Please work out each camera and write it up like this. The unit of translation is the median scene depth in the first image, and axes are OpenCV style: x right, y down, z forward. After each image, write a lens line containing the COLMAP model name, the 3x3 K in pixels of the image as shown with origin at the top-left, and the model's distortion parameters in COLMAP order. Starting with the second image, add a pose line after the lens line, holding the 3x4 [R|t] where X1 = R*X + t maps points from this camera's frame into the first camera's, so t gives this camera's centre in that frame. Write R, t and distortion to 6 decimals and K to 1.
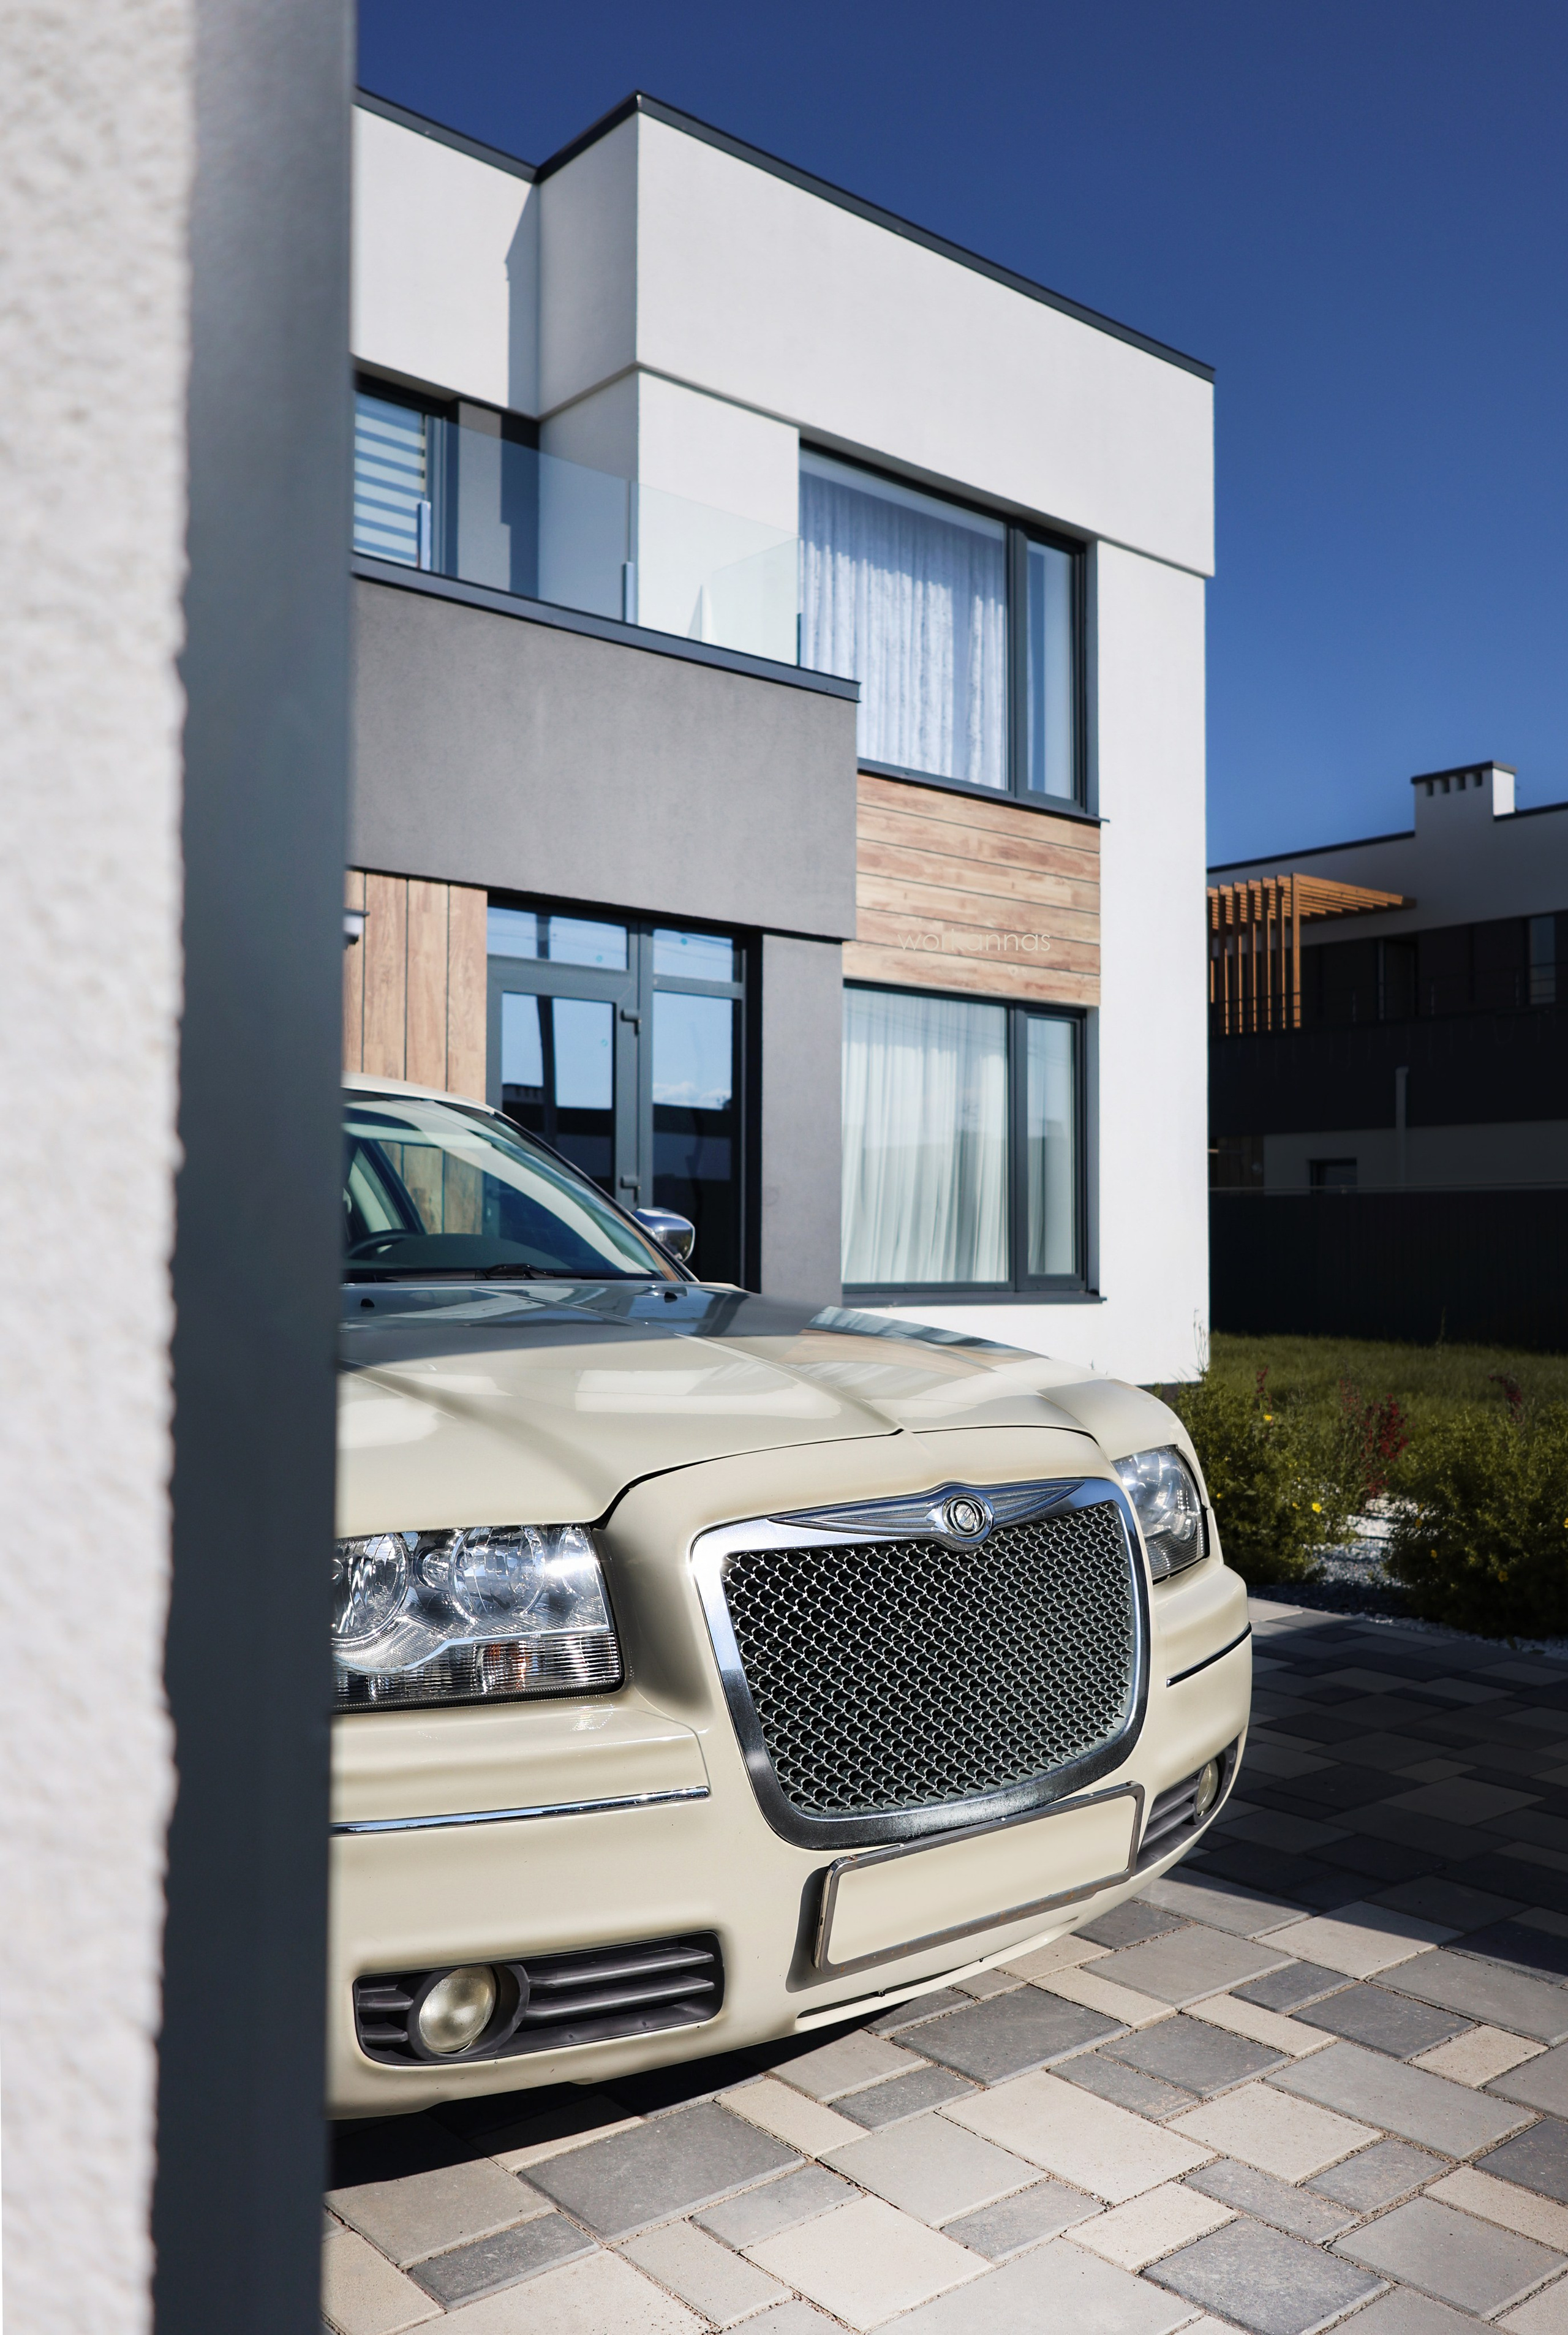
lens RADIAL K [[1908.6, 0, 784.0], [0, 1908.6, 1167.5], [0, 0, 1]] dist [0.019453, 0.003217]
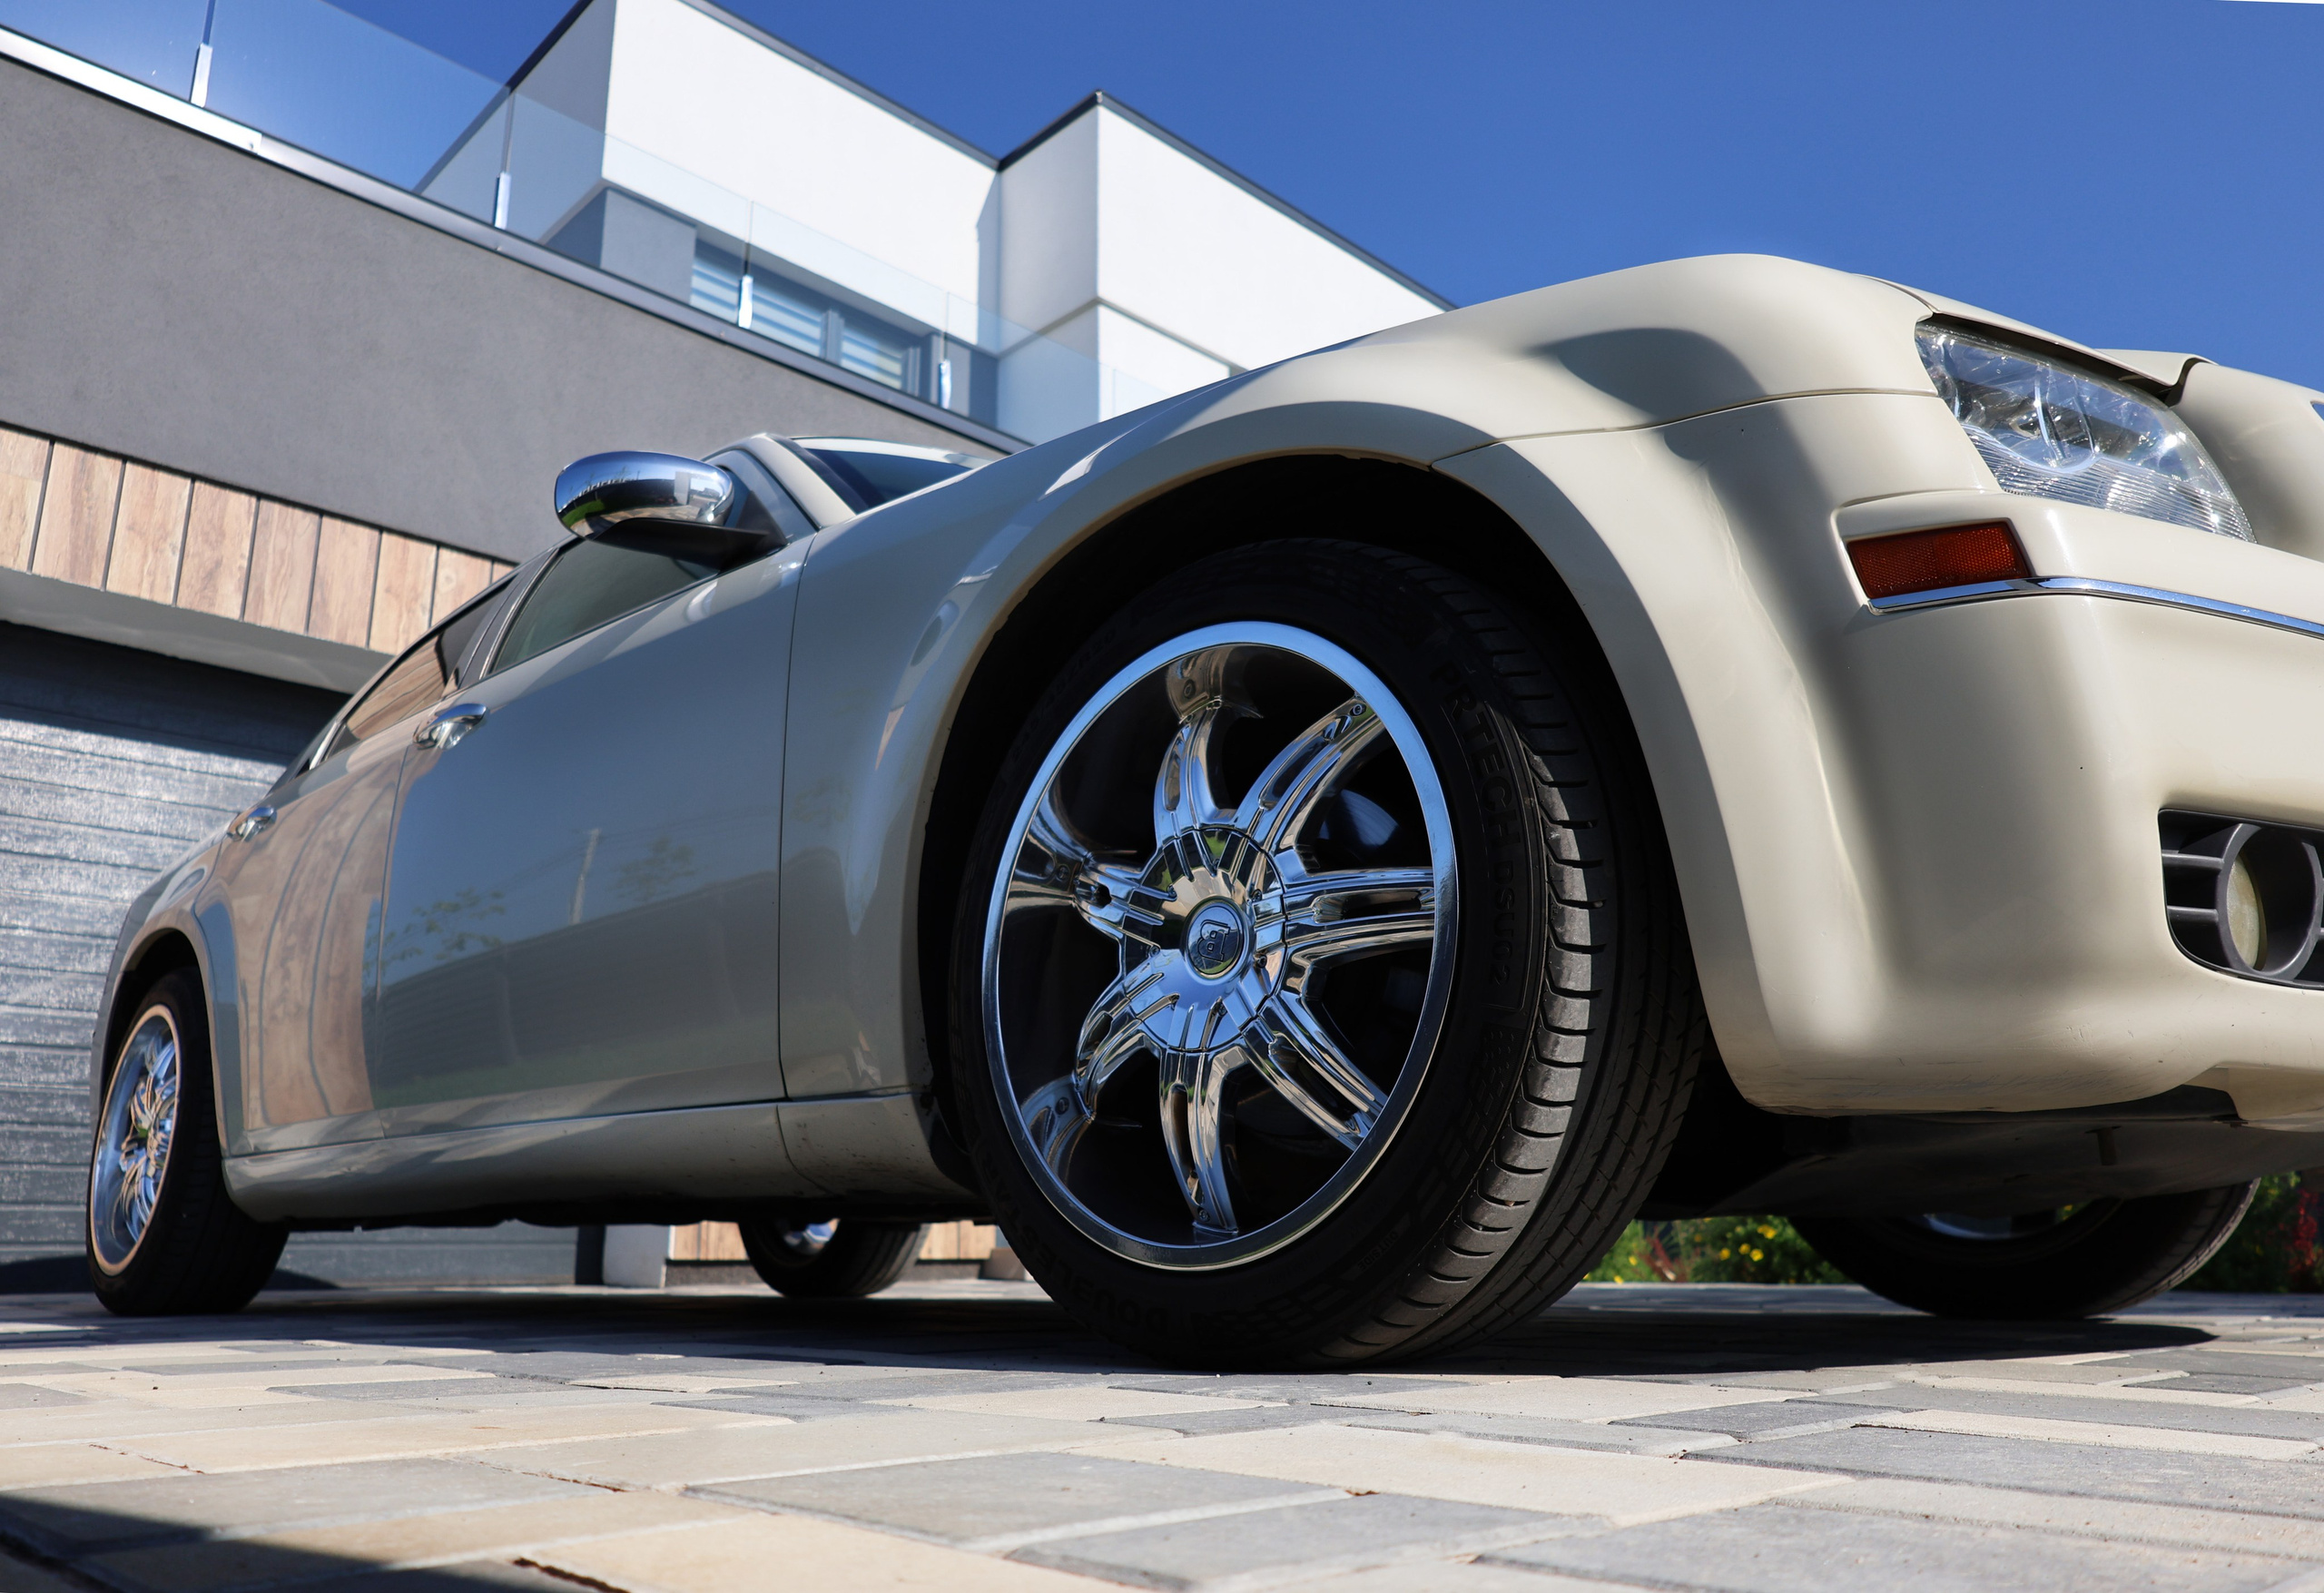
lens RADIAL K [[1722.8, 0, 1160.5], [0, 1722.8, 753.7], [0, 0, 1]] dist [0.004610, -0.002220]
pose [[0.998154, 0.002395, 0.060689, -0.087220], [0.012393, 0.970168, -0.242116, 0.078503], [-0.059458, 0.242421, 0.968347, 0.062921]]
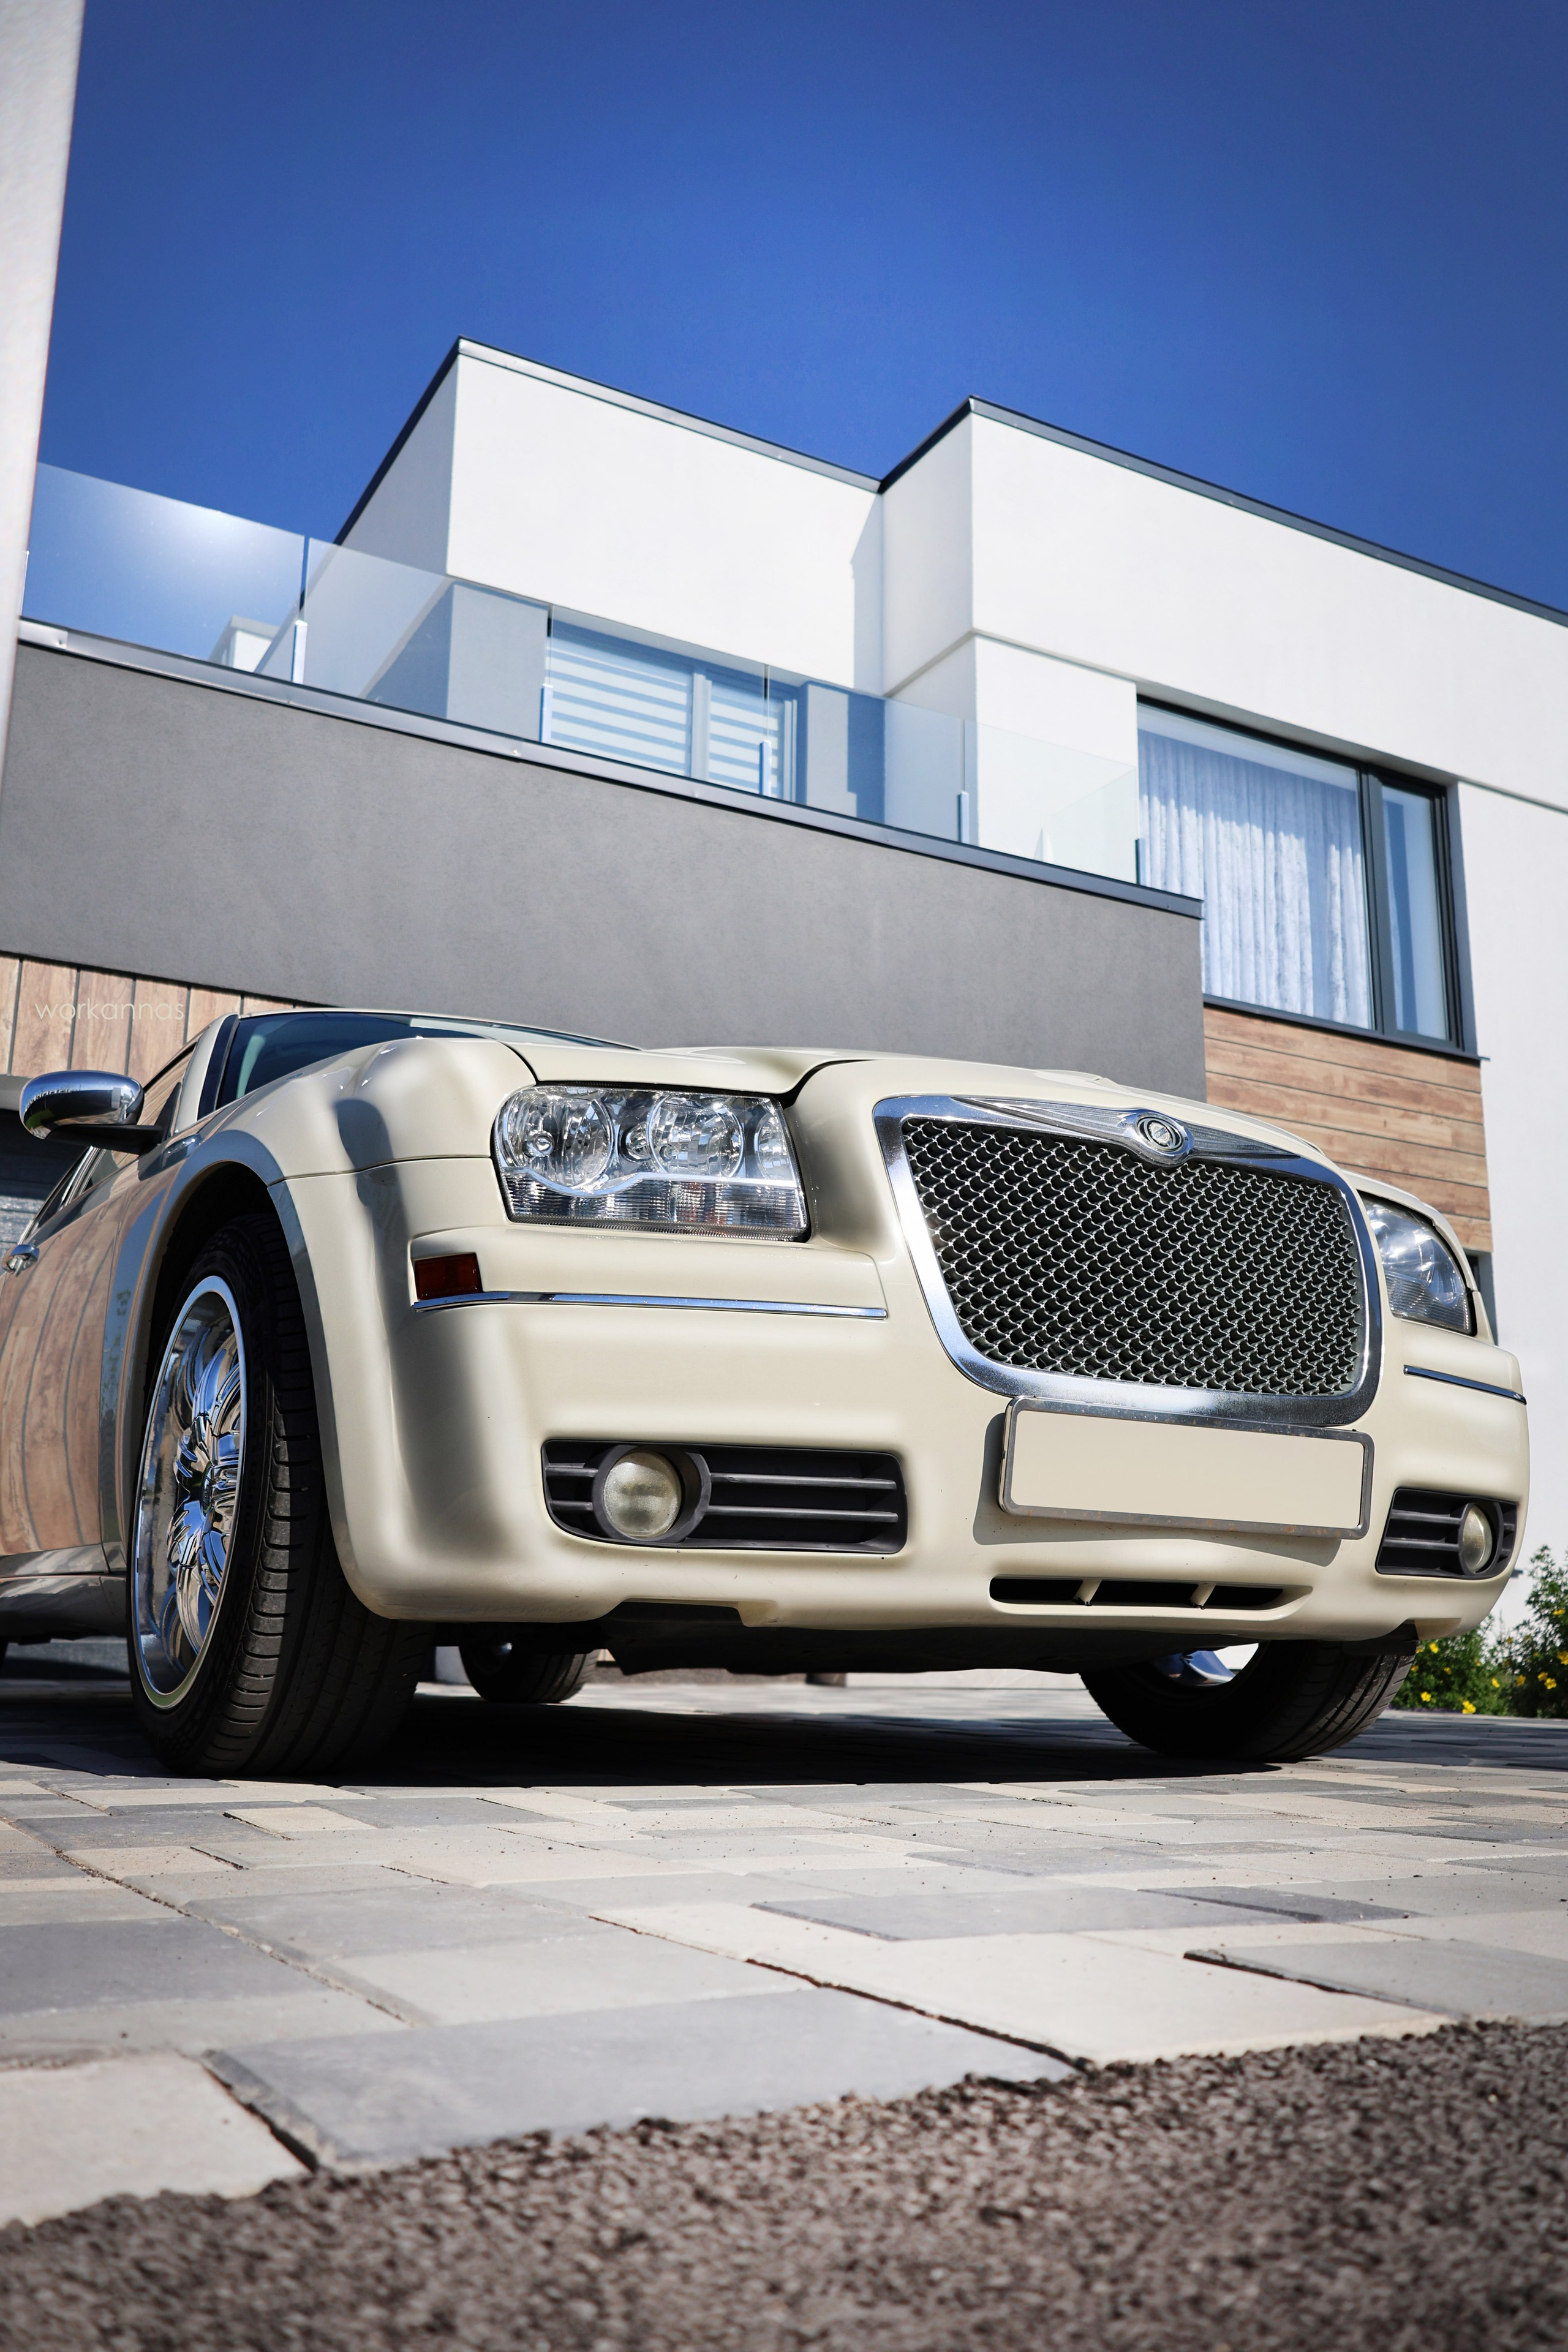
lens RADIAL K [[1994.6, 0, 784.0], [0, 1994.6, 1176.0], [0, 0, 1]] dist [0.009676, 0.000821]
pose [[0.980511, -0.037526, -0.192847, 0.017711], [-0.000453, 0.981155, -0.193224, 0.070688], [0.196464, 0.189545, 0.962016, -0.008059]]
